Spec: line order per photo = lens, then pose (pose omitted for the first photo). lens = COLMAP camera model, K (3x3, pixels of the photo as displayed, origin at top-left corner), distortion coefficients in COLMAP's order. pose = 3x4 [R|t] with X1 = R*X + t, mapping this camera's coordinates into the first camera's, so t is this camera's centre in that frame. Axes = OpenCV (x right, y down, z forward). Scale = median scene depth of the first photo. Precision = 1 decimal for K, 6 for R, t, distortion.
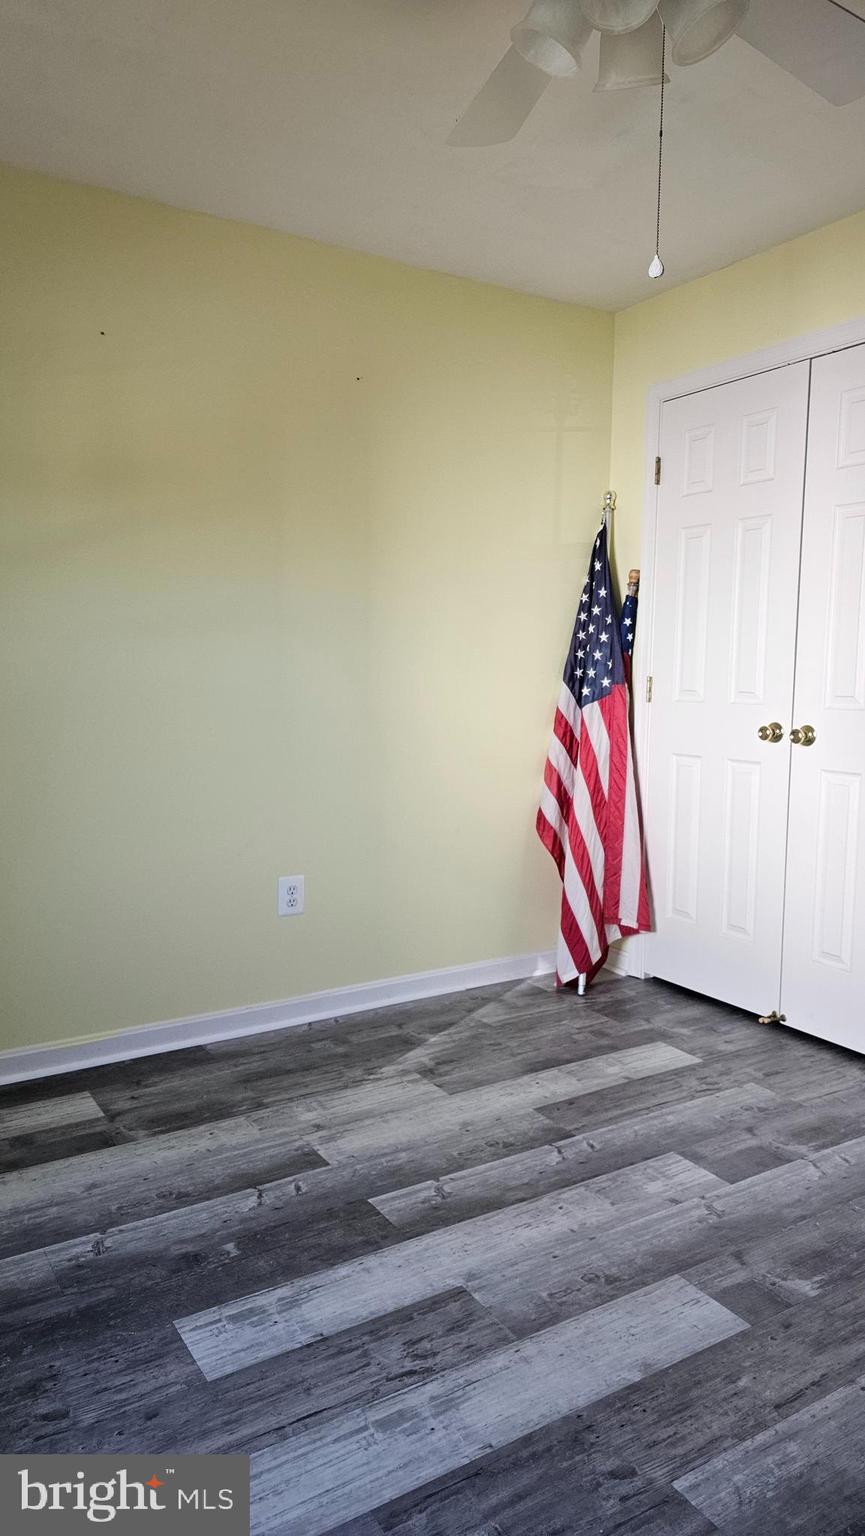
lens RADIAL K [[1038.8, 0, 432.5], [0, 1038.8, 768.0], [0, 0, 1]] dist [0.059209, -0.055680]
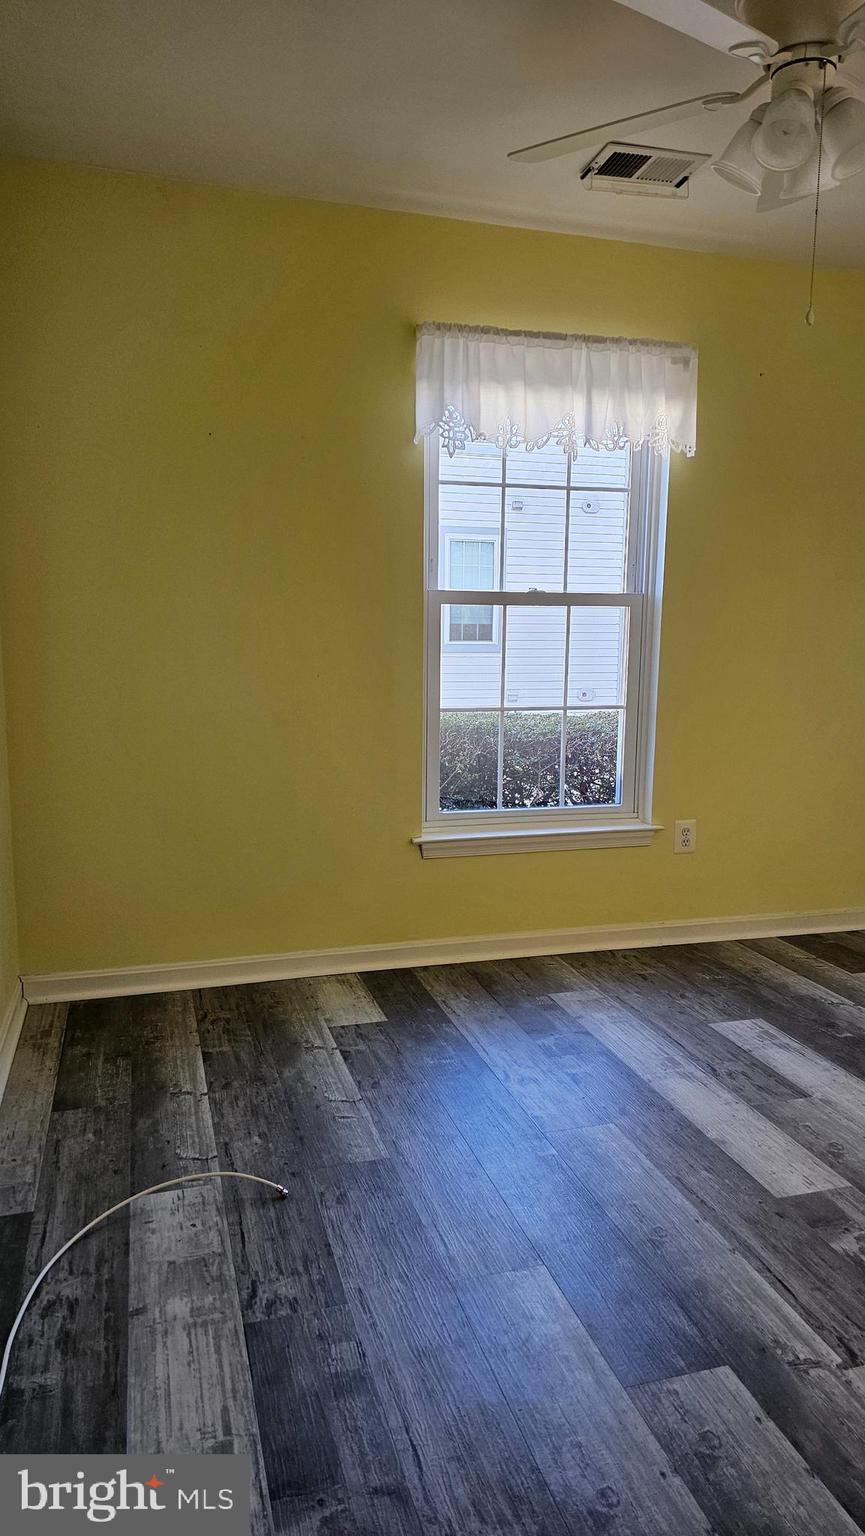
lens RADIAL K [[1038.8, 0, 432.5], [0, 1038.8, 768.0], [0, 0, 1]] dist [0.059209, -0.055680]
pose [[-0.283339, 0.114800, -0.952124, 1.470729], [-0.100643, 0.983768, 0.148565, -0.074067], [0.953724, 0.137919, -0.267186, 0.883851]]
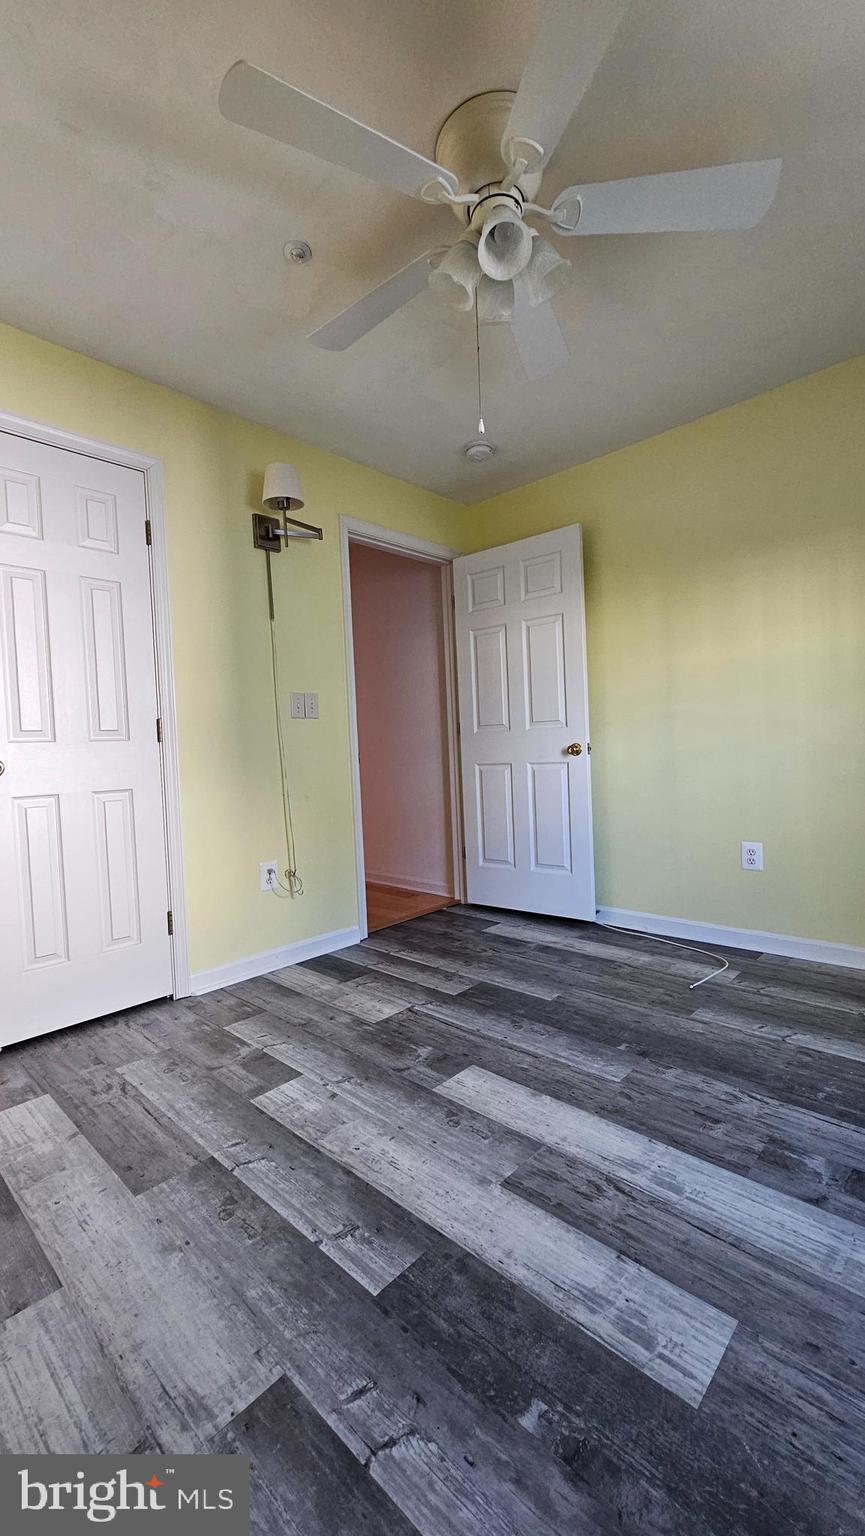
lens RADIAL K [[606.9, 0, 440.4], [0, 606.9, 765.9], [0, 0, 1]] dist [0.000302, -0.000711]
pose [[-0.248443, -0.026616, 0.968281, -0.635840], [0.132985, 0.989220, 0.061313, -0.023044], [-0.959474, 0.143999, -0.242225, 1.225412]]
